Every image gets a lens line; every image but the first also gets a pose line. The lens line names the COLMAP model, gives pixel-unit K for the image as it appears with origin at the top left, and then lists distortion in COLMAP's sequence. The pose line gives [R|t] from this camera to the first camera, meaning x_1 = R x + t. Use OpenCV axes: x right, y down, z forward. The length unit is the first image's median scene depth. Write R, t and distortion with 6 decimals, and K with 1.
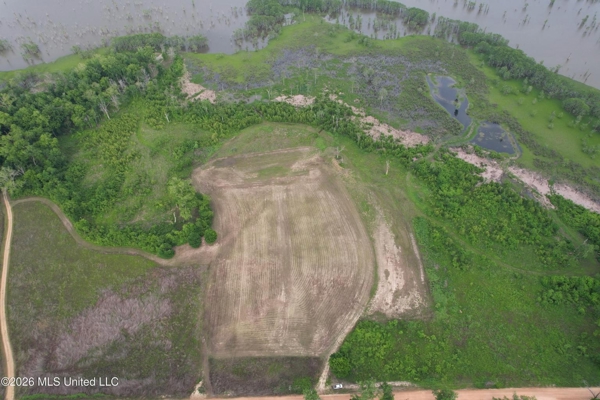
lens RADIAL K [[385.1, 0, 300.1], [0, 385.1, 203.4], [0, 0, 1]] dist [-0.073993, 0.067937]
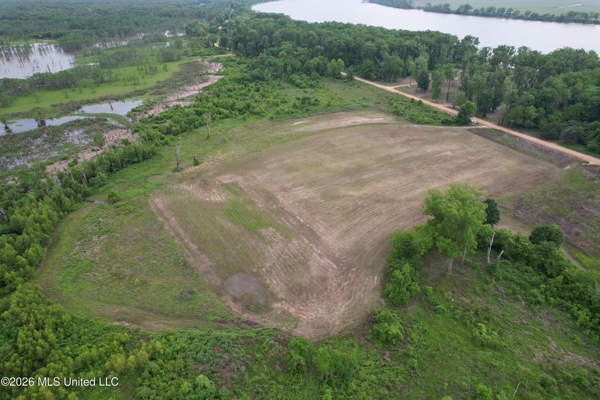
lens RADIAL K [[385.1, 0, 300.1], [0, 385.1, 201.1], [0, 0, 1]] dist [-0.073993, 0.067937]
pose [[-0.430656, -0.418853, 0.799436, -0.642070], [0.663249, 0.453851, 0.595080, -0.444716], [-0.612075, 0.786500, 0.082350, 1.220275]]
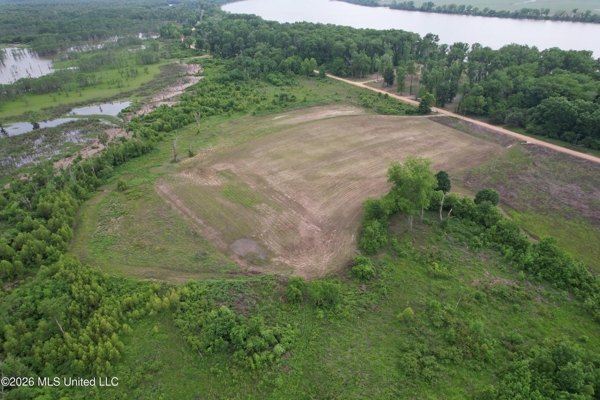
lens RADIAL K [[385.1, 0, 300.2], [0, 385.1, 200.7], [0, 0, 1]] dist [-0.073993, 0.067937]
pose [[-0.496980, -0.400910, 0.769599, -0.741878], [0.645573, 0.421826, 0.636631, -0.512487], [-0.579868, 0.813225, 0.049177, 1.252153]]
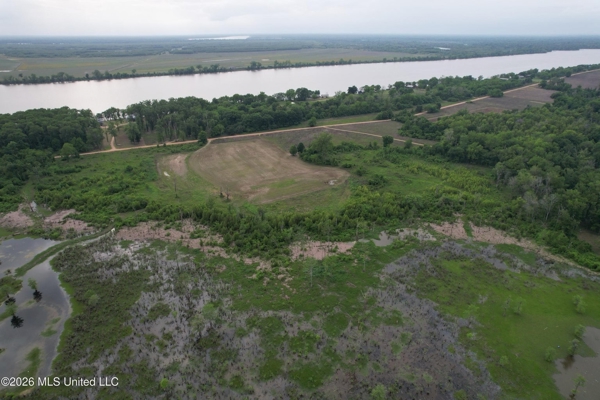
lens RADIAL K [[385.1, 0, 303.2], [0, 385.1, 203.6], [0, 0, 1]] dist [-0.073993, 0.067937]
pose [[-0.917395, 0.193519, -0.347760, 0.359266], [-0.265152, 0.354427, 0.896703, -1.415221], [0.296785, 0.914840, -0.273838, 1.839441]]
